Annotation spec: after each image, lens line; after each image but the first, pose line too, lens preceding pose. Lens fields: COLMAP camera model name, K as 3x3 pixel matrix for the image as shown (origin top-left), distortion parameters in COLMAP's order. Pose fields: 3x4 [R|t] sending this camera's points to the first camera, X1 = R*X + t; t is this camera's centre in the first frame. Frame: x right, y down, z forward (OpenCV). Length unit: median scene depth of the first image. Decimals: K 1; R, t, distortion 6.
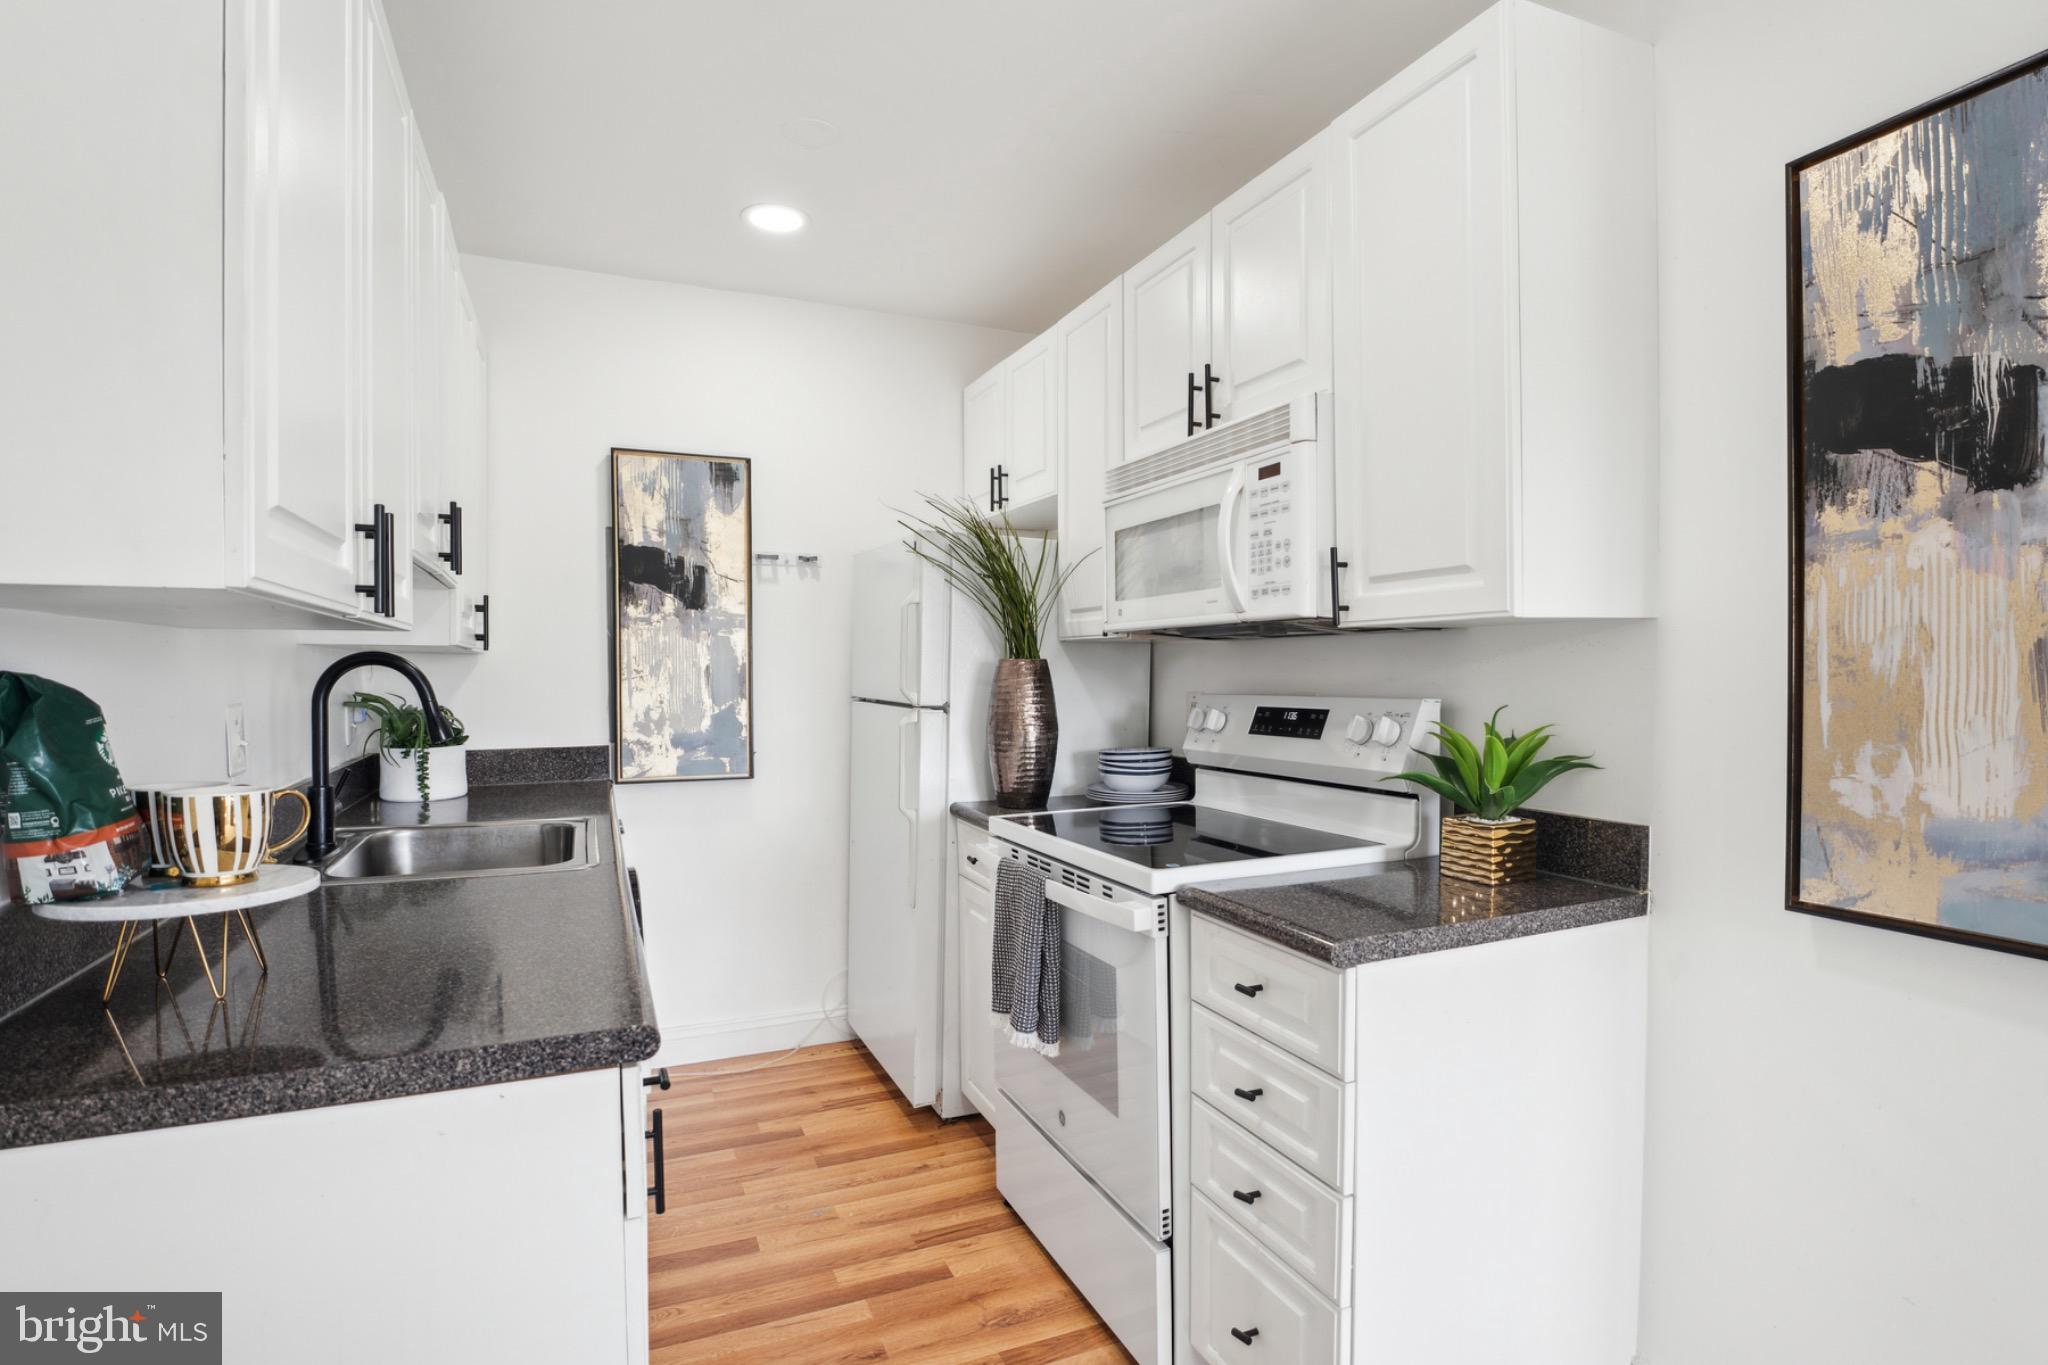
lens RADIAL K [[1024.3, 0, 1039.3], [0, 1024.3, 695.0], [0, 0, 1]] dist [-0.024809, 0.000738]
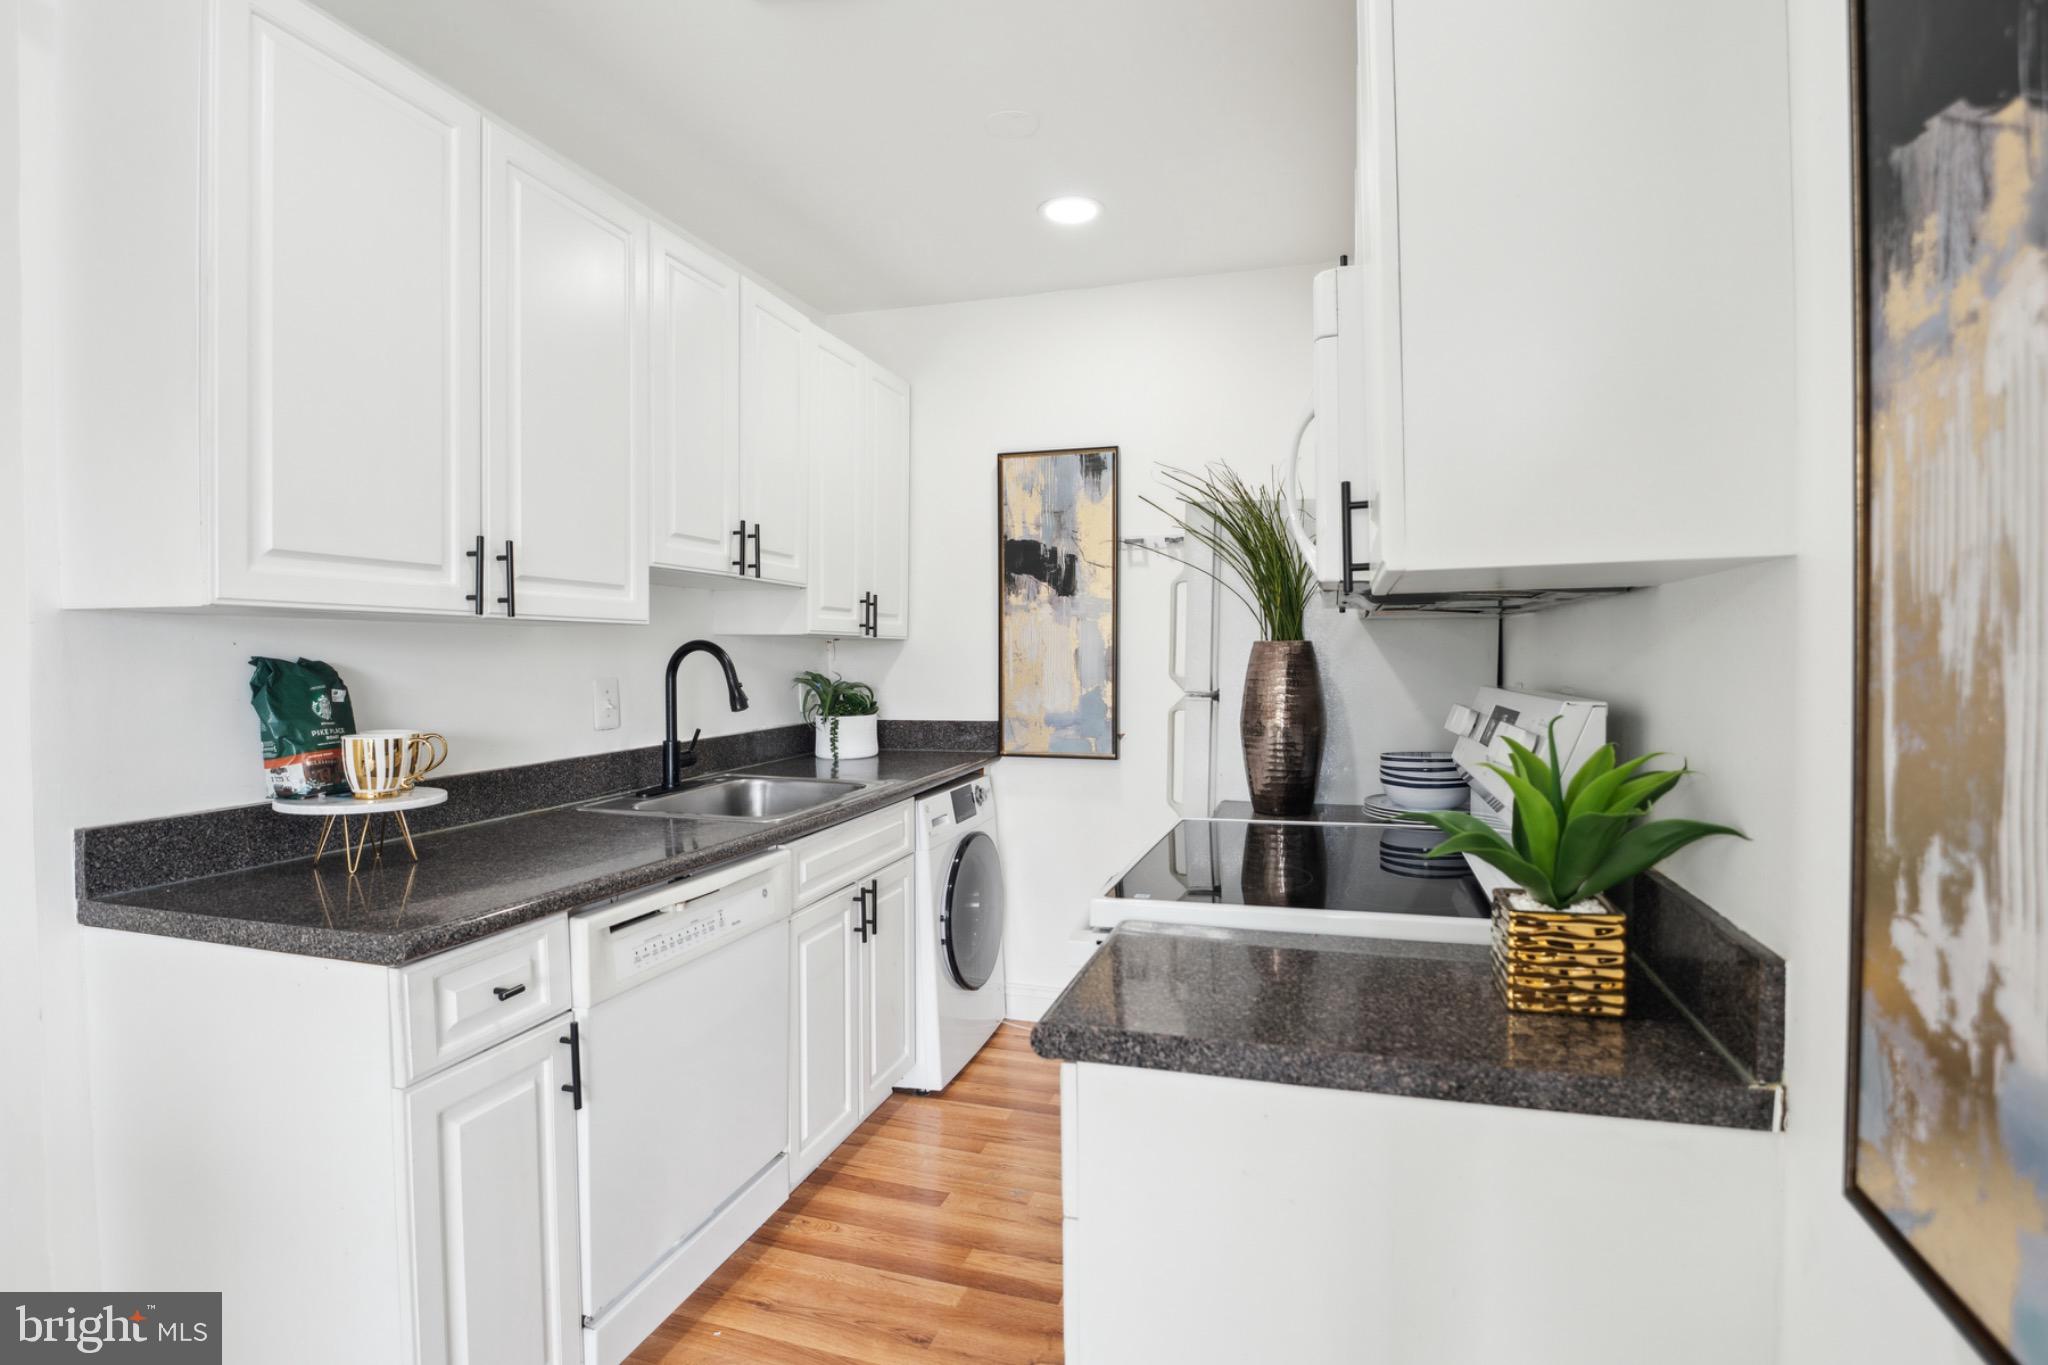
lens RADIAL K [[1024.3, 0, 1073.6], [0, 1024.3, 670.9], [0, 0, 1]] dist [-0.024809, 0.000738]
pose [[0.751017, 0.011067, -0.660190, 0.417145], [-0.014235, 0.999899, 0.000568, -0.008042], [0.660129, 0.008972, 0.751099, 0.236634]]
